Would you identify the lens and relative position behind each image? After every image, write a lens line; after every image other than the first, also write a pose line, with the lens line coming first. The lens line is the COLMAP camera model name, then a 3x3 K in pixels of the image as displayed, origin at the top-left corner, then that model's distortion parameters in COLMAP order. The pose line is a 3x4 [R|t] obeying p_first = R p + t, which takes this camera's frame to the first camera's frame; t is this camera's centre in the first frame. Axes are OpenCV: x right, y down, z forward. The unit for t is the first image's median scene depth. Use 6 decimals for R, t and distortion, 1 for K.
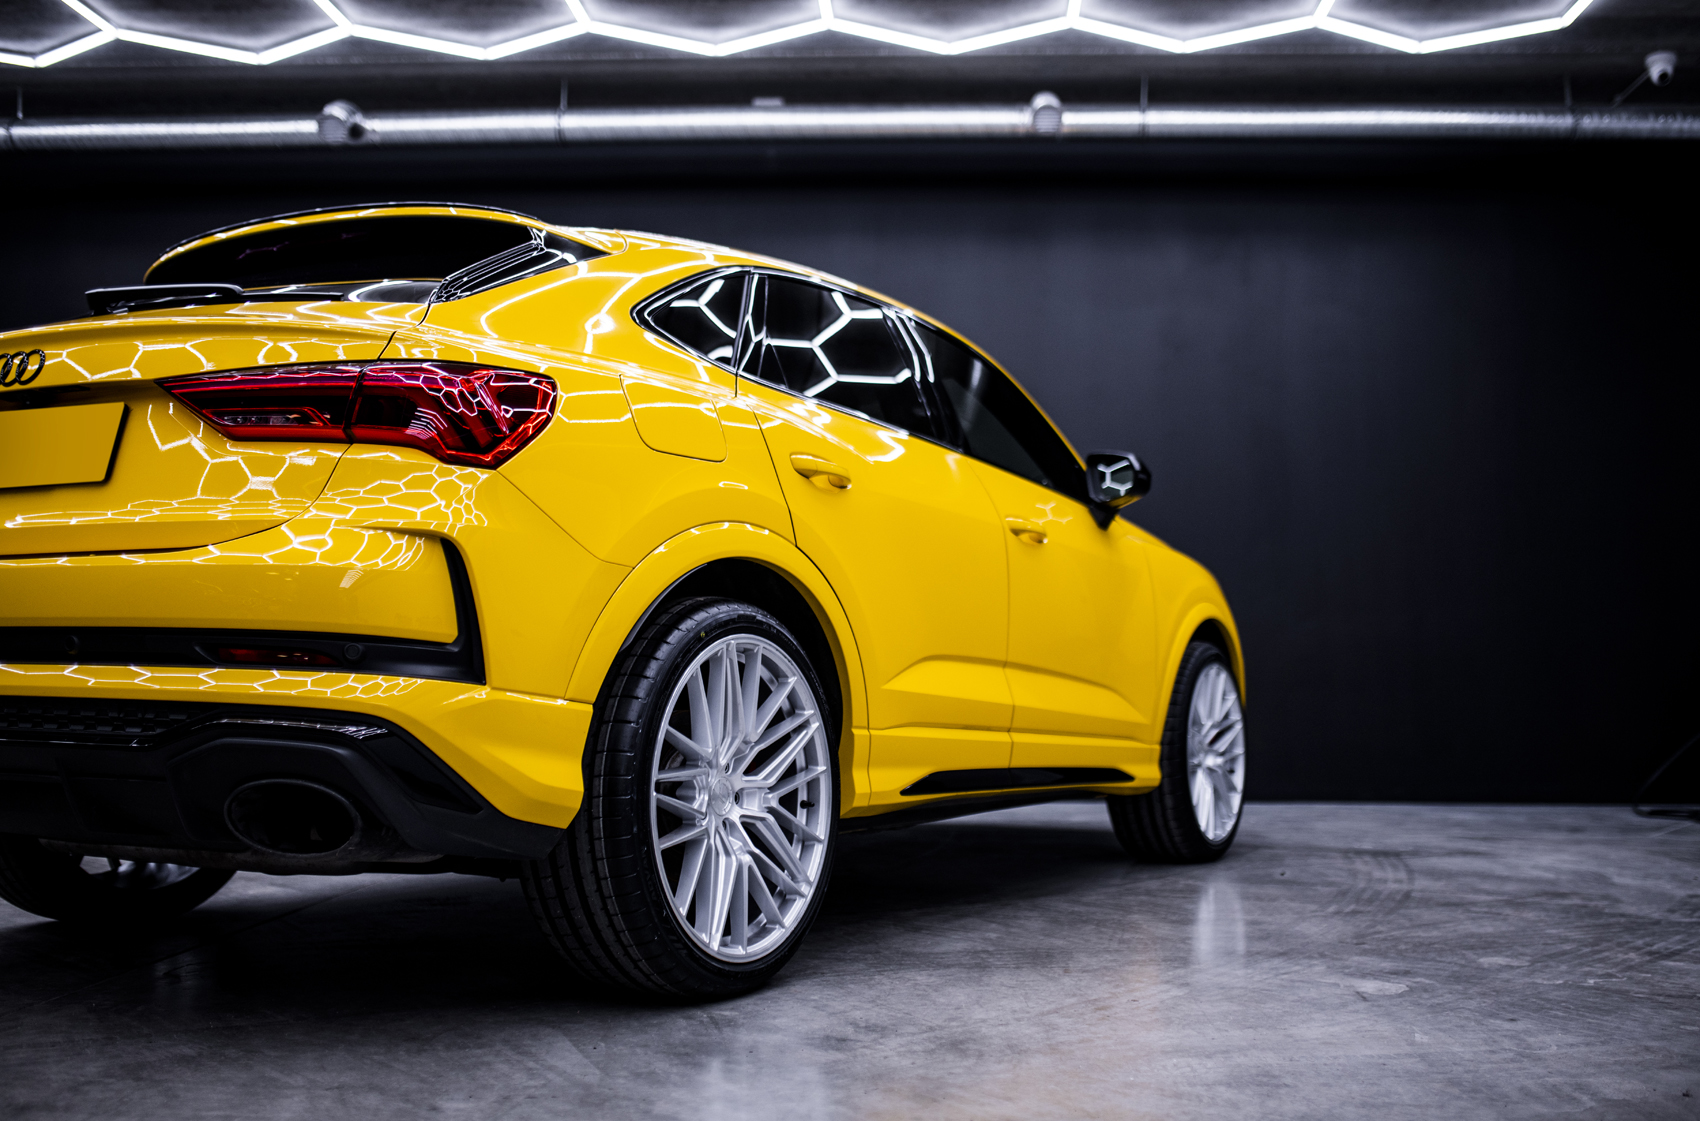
lens RADIAL K [[1708.3, 0, 850.8], [0, 1708.3, 587.9], [0, 0, 1]] dist [-0.015999, 0.000000]
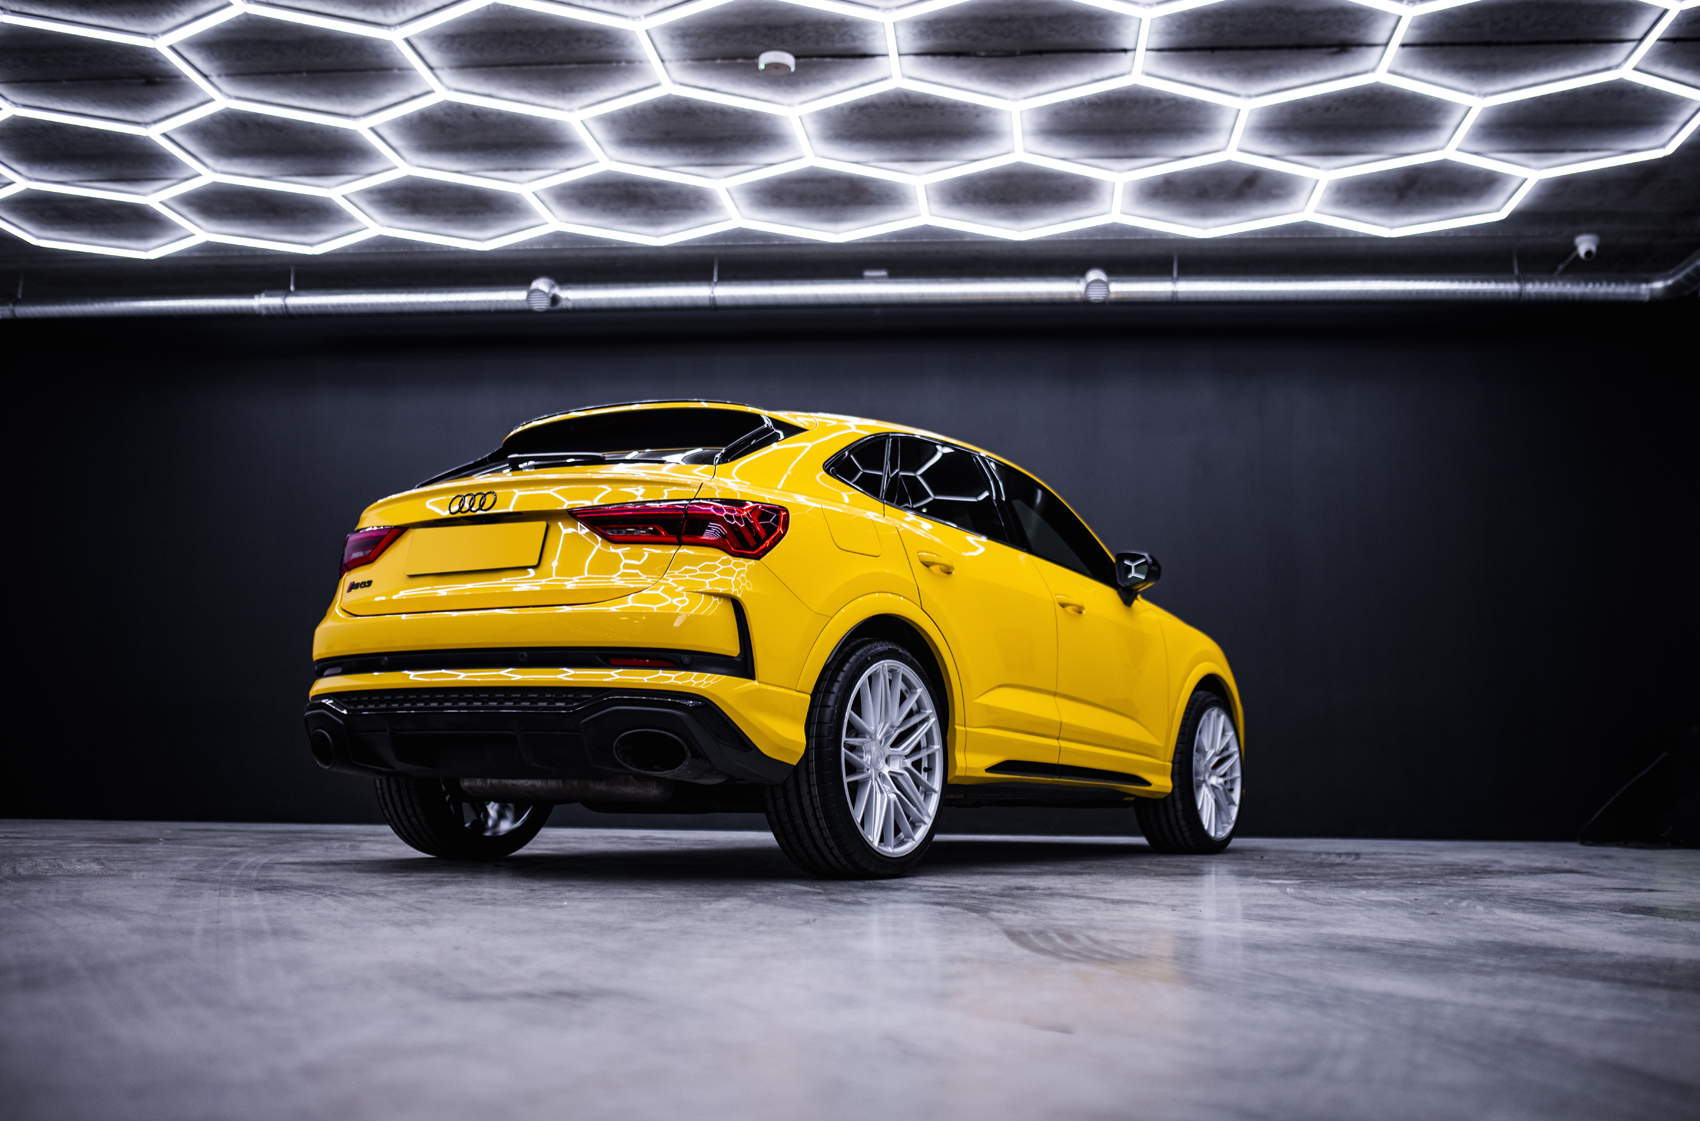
lens RADIAL K [[1708.3, 0, 857.9], [0, 1708.3, 571.0], [0, 0, 1]] dist [-0.015999, 0.000000]
pose [[0.999186, 0.001677, -0.040311, -0.027940], [-0.004397, 0.997712, -0.067467, 0.051462], [0.040105, 0.067589, 0.996907, -0.645939]]
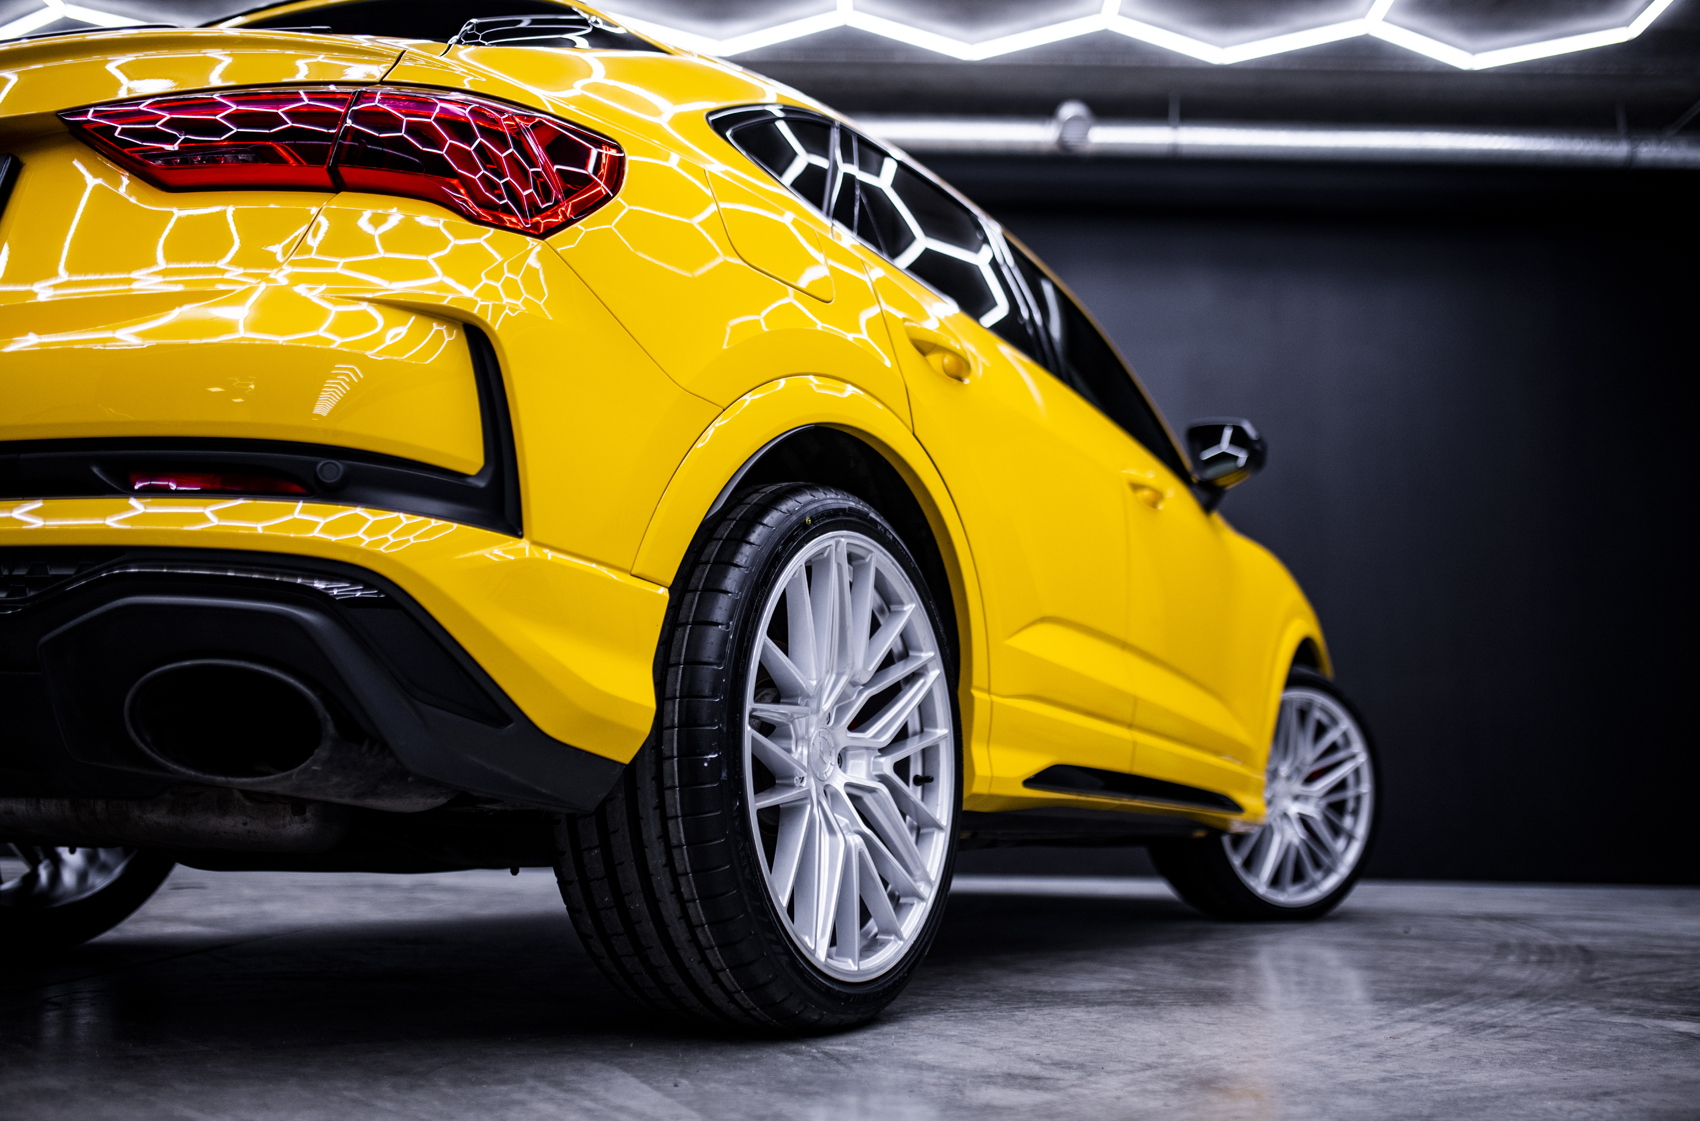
lens RADIAL K [[1708.3, 0, 858.0], [0, 1708.3, 574.0], [0, 0, 1]] dist [-0.015999, 0.000000]
pose [[0.999178, 0.011066, 0.038988, -0.087507], [-0.007816, 0.996557, -0.082540, 0.102589], [-0.039767, 0.082167, 0.995825, 0.257920]]
